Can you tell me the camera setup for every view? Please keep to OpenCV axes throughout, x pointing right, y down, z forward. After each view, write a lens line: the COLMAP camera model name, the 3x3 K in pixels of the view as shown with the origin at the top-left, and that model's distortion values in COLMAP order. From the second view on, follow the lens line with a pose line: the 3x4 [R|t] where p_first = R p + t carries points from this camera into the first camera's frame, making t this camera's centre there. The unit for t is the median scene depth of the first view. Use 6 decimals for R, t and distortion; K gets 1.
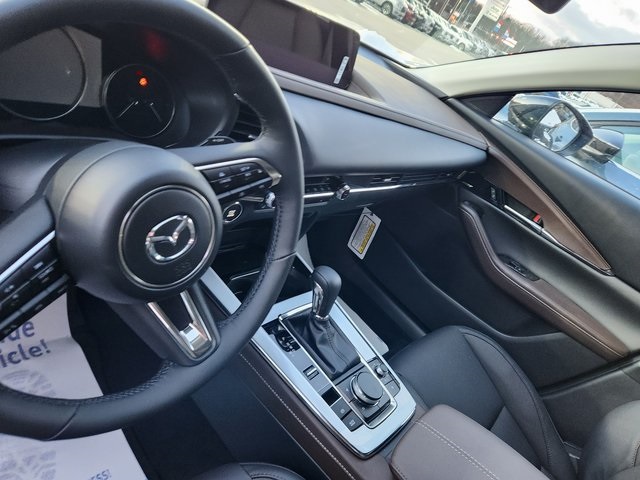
lens RADIAL K [[427.8, 0, 318.8], [0, 427.8, 233.7], [0, 0, 1]] dist [0.062448, -0.059232]
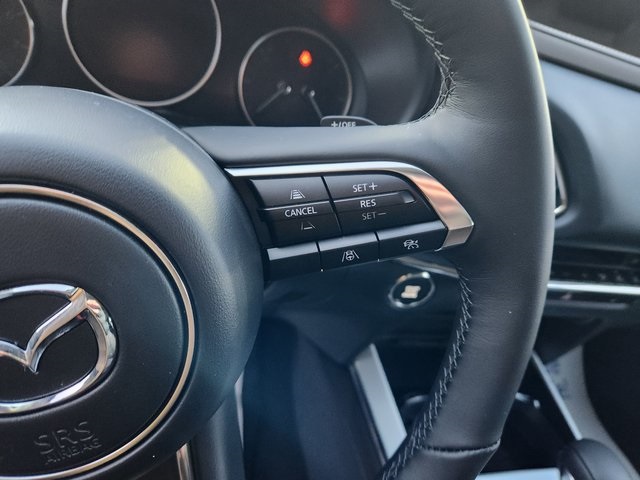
lens RADIAL K [[440.3, 0, 329.3], [0, 440.3, 241.2], [0, 0, 1]] dist [0.061438, -0.075188]
pose [[0.826609, 0.139426, -0.545231, 0.006186], [-0.207032, 0.976223, -0.064237, -0.047027], [0.523311, 0.165979, 0.835821, 0.413381]]
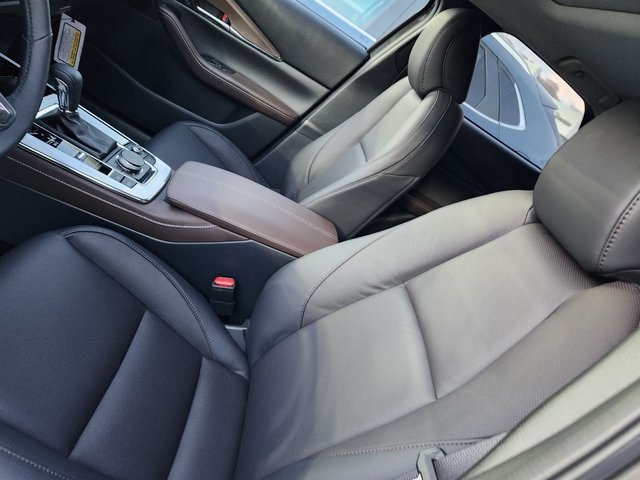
lens RADIAL K [[440.3, 0, 329.3], [0, 440.3, 241.2], [0, 0, 1]] dist [0.061438, -0.075188]
pose [[0.774716, -0.318237, 0.546388, -0.227008], [0.092011, 0.911656, 0.400521, 0.098129], [-0.625579, -0.260016, 0.735556, -0.398125]]
